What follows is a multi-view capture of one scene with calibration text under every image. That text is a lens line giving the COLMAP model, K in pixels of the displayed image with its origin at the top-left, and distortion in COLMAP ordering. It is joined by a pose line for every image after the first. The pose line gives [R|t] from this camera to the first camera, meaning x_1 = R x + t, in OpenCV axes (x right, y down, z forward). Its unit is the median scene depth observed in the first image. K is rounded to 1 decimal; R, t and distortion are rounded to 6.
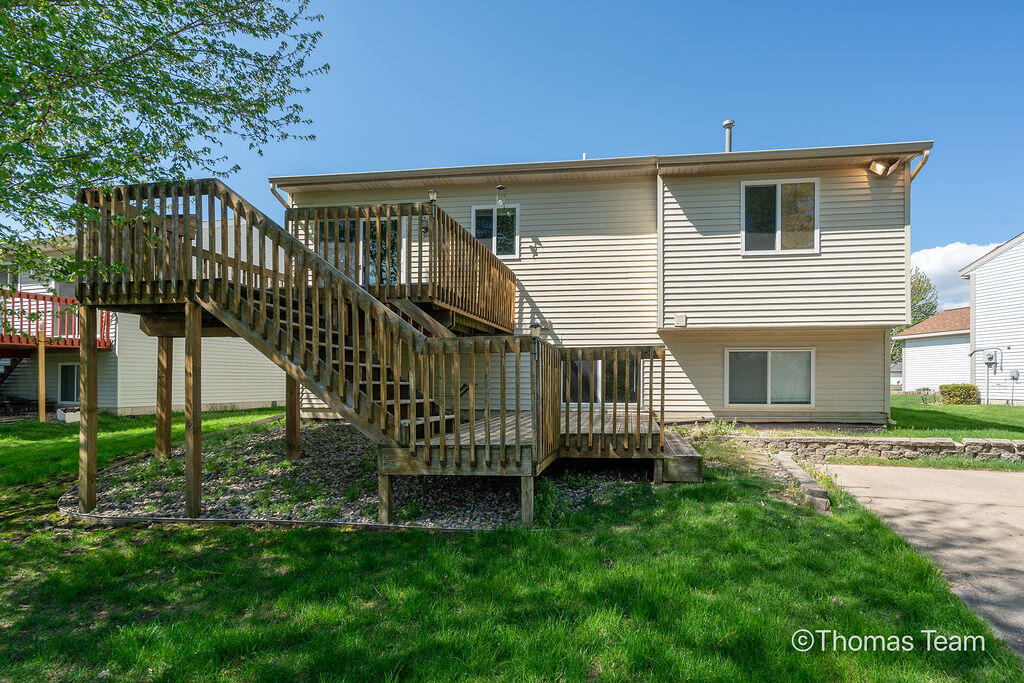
lens RADIAL K [[498.8, 0, 571.4], [0, 498.8, 384.9], [0, 0, 1]] dist [-0.011564, 0.000490]
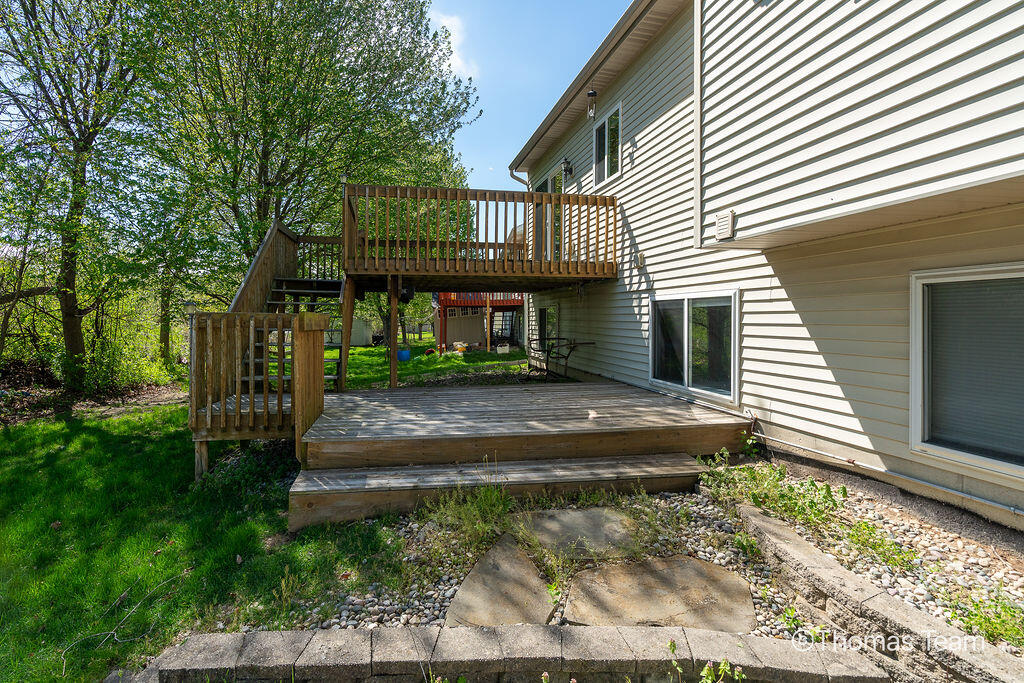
lens RADIAL K [[473.5, 0, 473.1], [0, 473.5, 315.7], [0, 0, 1]] dist [-0.008968, 0.002971]
pose [[0.308237, -0.006537, -0.951287, 0.551565], [-0.007403, 0.999930, -0.009270, -0.042913], [0.951281, 0.009900, 0.308167, 0.655619]]
